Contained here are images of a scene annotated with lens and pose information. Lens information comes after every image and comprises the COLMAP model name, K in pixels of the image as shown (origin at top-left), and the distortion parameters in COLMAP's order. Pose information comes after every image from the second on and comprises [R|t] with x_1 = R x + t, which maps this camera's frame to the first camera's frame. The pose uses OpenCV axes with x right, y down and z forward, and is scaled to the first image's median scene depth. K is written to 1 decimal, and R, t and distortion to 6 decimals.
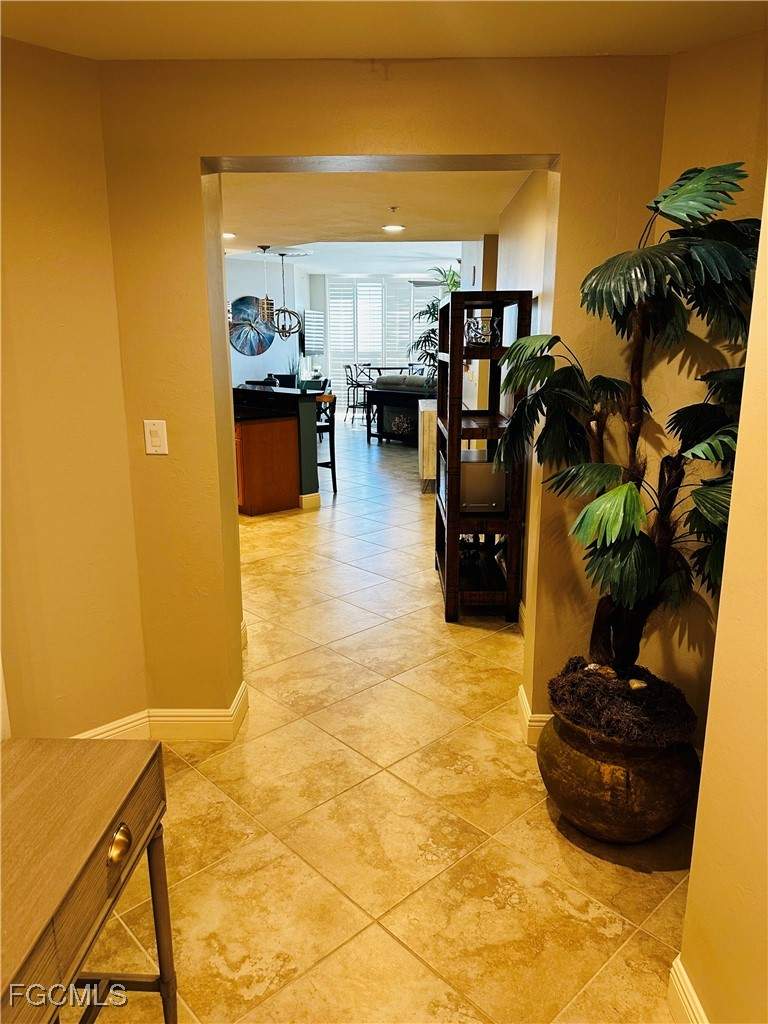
lens RADIAL K [[717.2, 0, 387.6], [0, 717.2, 508.4], [0, 0, 1]] dist [0.043079, -0.064808]
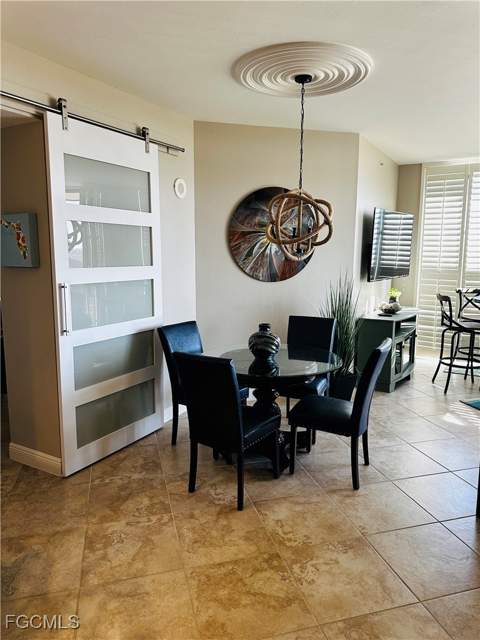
lens RADIAL K [[448.2, 0, 236.8], [0, 448.2, 322.7], [0, 0, 1]] dist [0.043079, -0.064808]
pose [[0.876553, 0.067470, -0.476552, -0.029808], [-0.102967, 0.993490, -0.048738, -0.157572], [0.470162, 0.091791, 0.877794, 0.659148]]
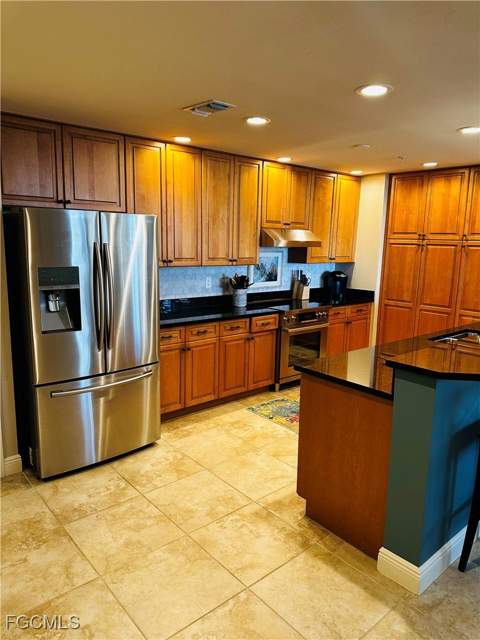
lens RADIAL K [[448.2, 0, 235.1], [0, 448.2, 317.4], [0, 0, 1]] dist [0.043079, -0.064808]
pose [[-0.055023, 0.160757, -0.985459, 0.102589], [-0.245828, 0.954394, 0.169415, -0.115329], [0.967751, 0.251575, -0.012995, 0.479025]]
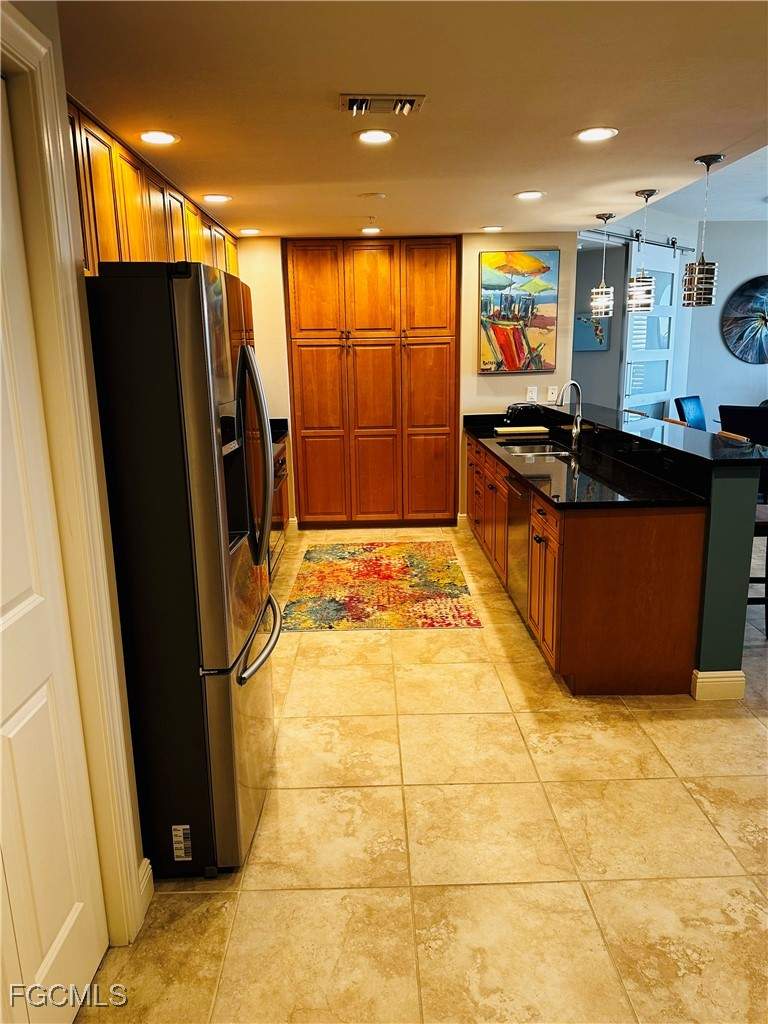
lens RADIAL K [[717.2, 0, 380.0], [0, 717.2, 510.0], [0, 0, 1]] dist [0.043079, -0.064808]
pose [[0.732689, 0.124700, -0.669042, 0.017200], [-0.126686, 0.990878, 0.045948, -0.065970], [0.668668, 0.051093, 0.741803, 0.282327]]
